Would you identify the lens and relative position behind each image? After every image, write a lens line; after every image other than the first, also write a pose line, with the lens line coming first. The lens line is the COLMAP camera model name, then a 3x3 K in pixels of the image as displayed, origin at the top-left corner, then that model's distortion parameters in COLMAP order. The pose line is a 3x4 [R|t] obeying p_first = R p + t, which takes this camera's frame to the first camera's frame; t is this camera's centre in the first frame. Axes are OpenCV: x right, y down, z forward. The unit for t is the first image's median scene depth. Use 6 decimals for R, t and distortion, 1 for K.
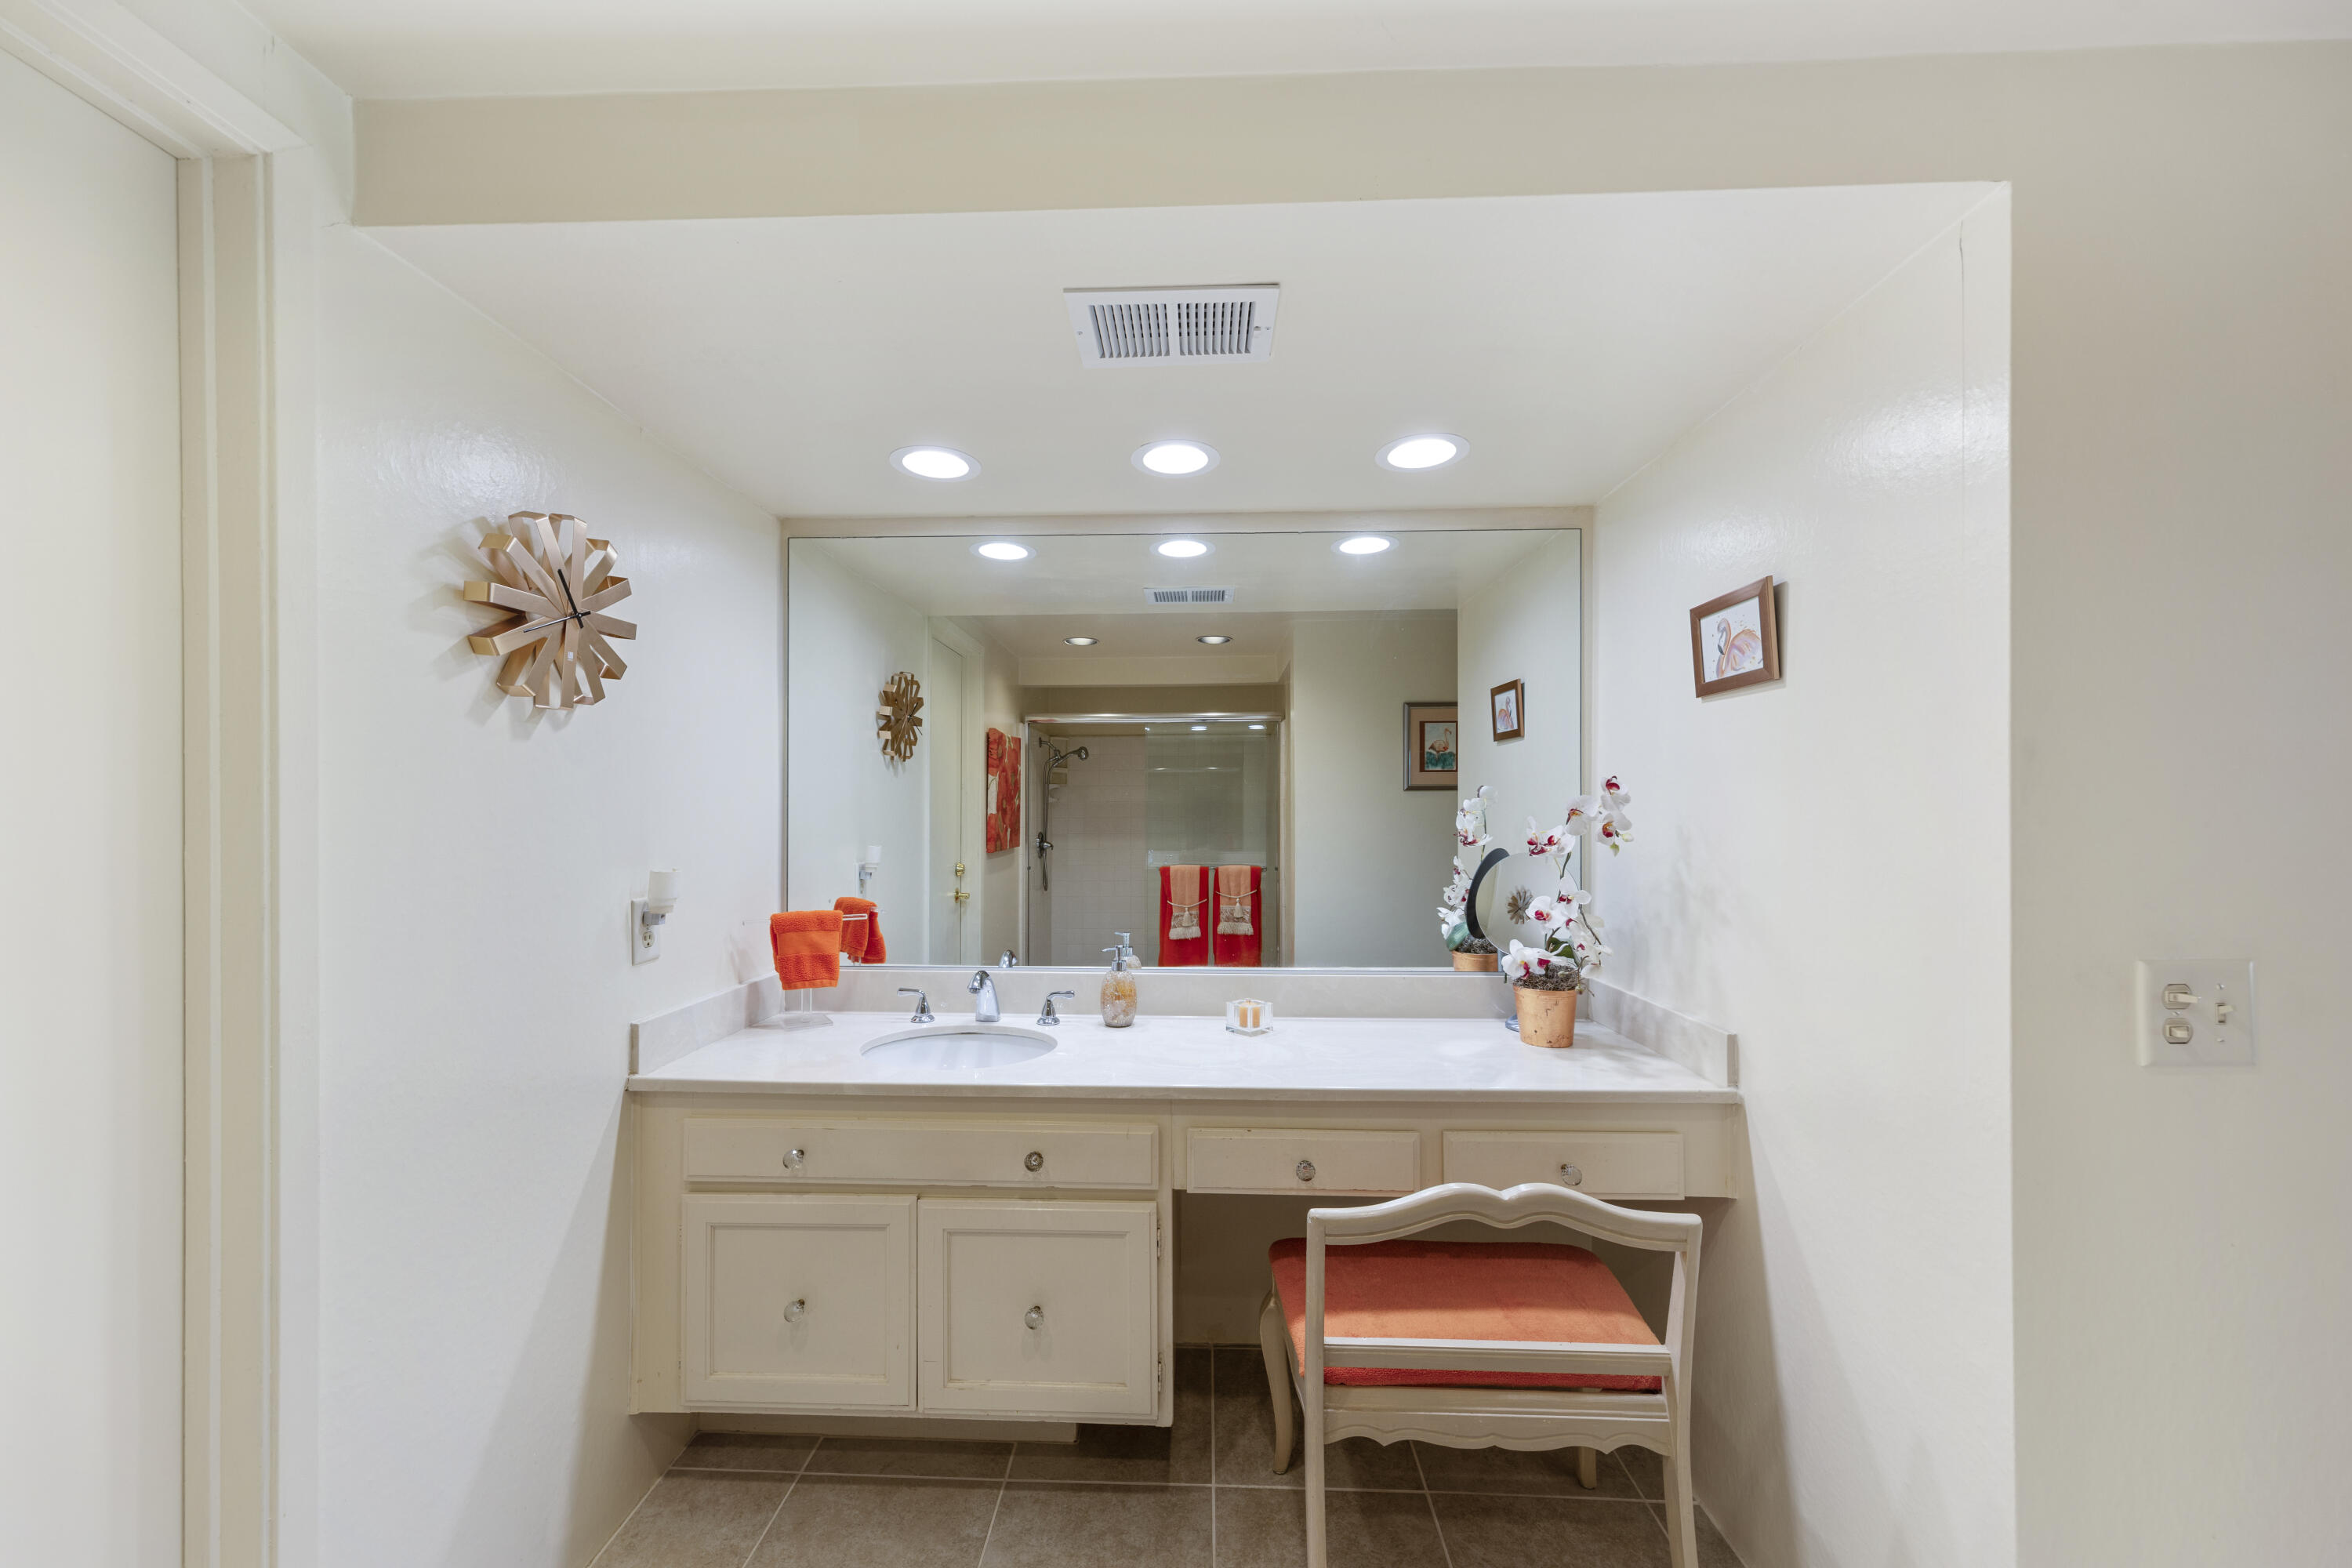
lens RADIAL K [[802.1, 0, 1178.1], [0, 802.1, 809.8], [0, 0, 1]] dist [-0.000292, 0.000037]
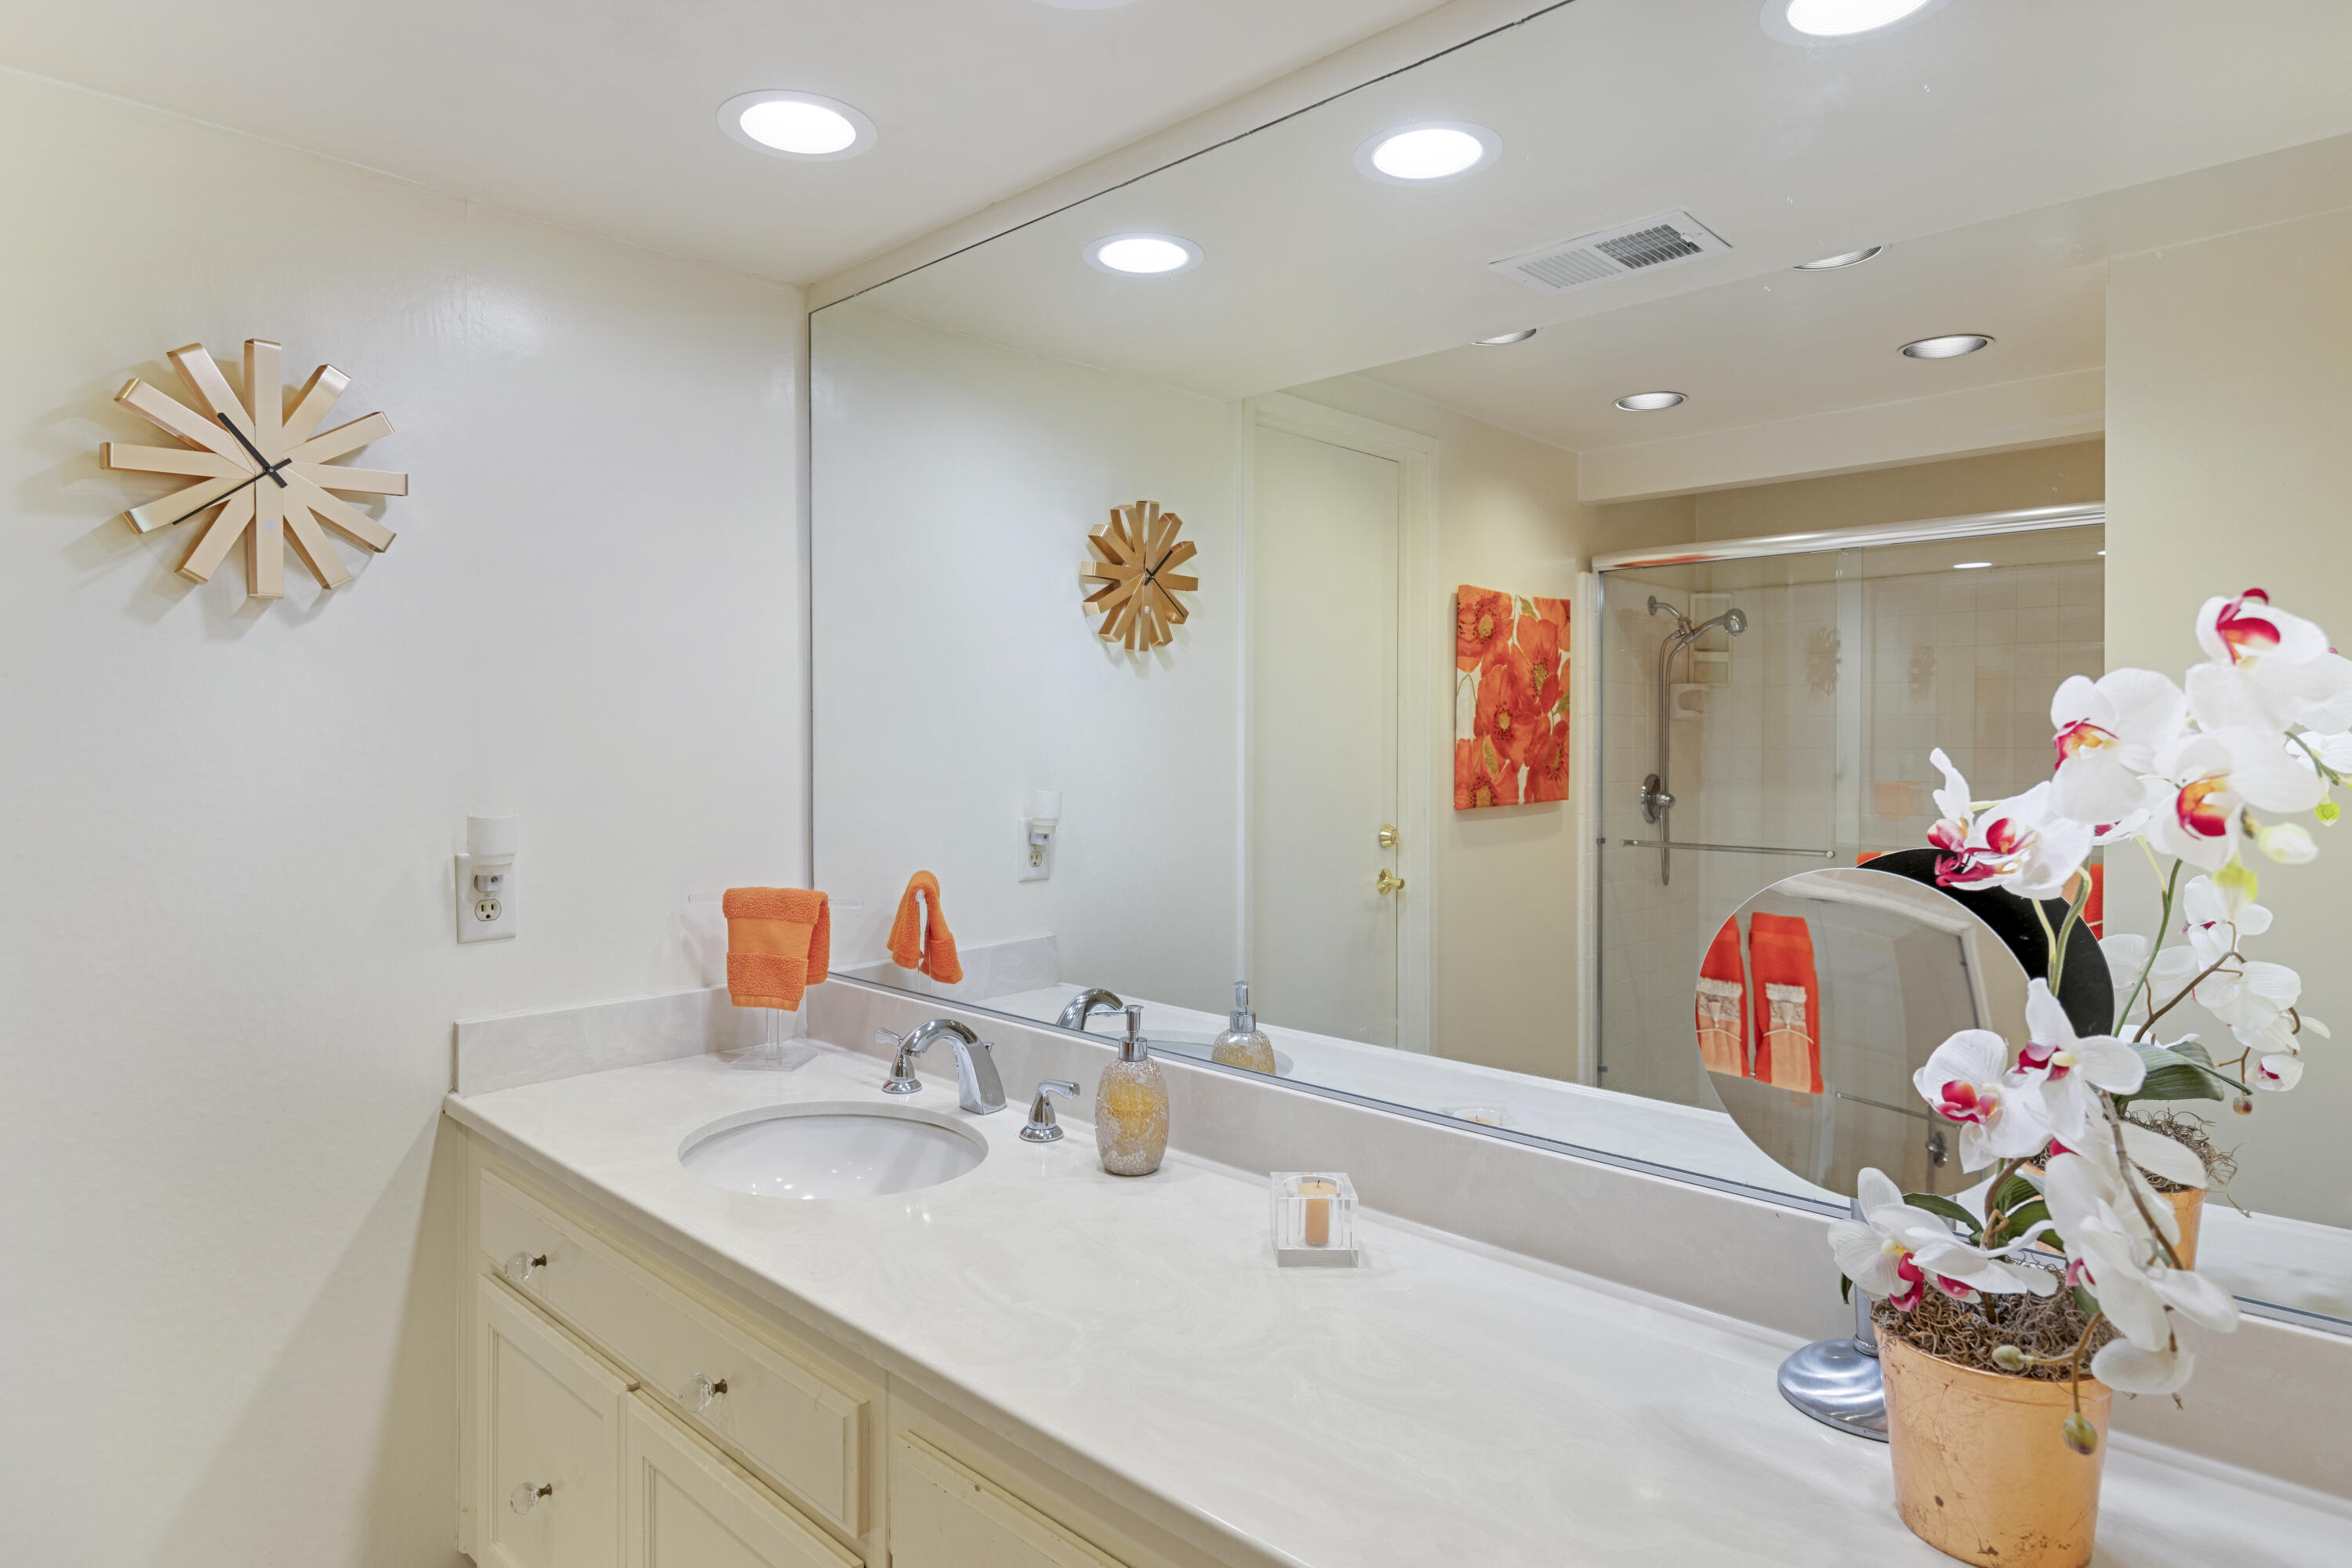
lens RADIAL K [[1306.9, 0, 1176.2], [0, 1306.9, 758.7], [0, 0, 1]] dist [0.013320, -0.000308]
pose [[0.760168, 0.013169, -0.649594, 0.325690], [-0.000533, 0.999807, 0.019645, 0.001035], [0.649727, -0.014587, 0.760028, 0.286724]]
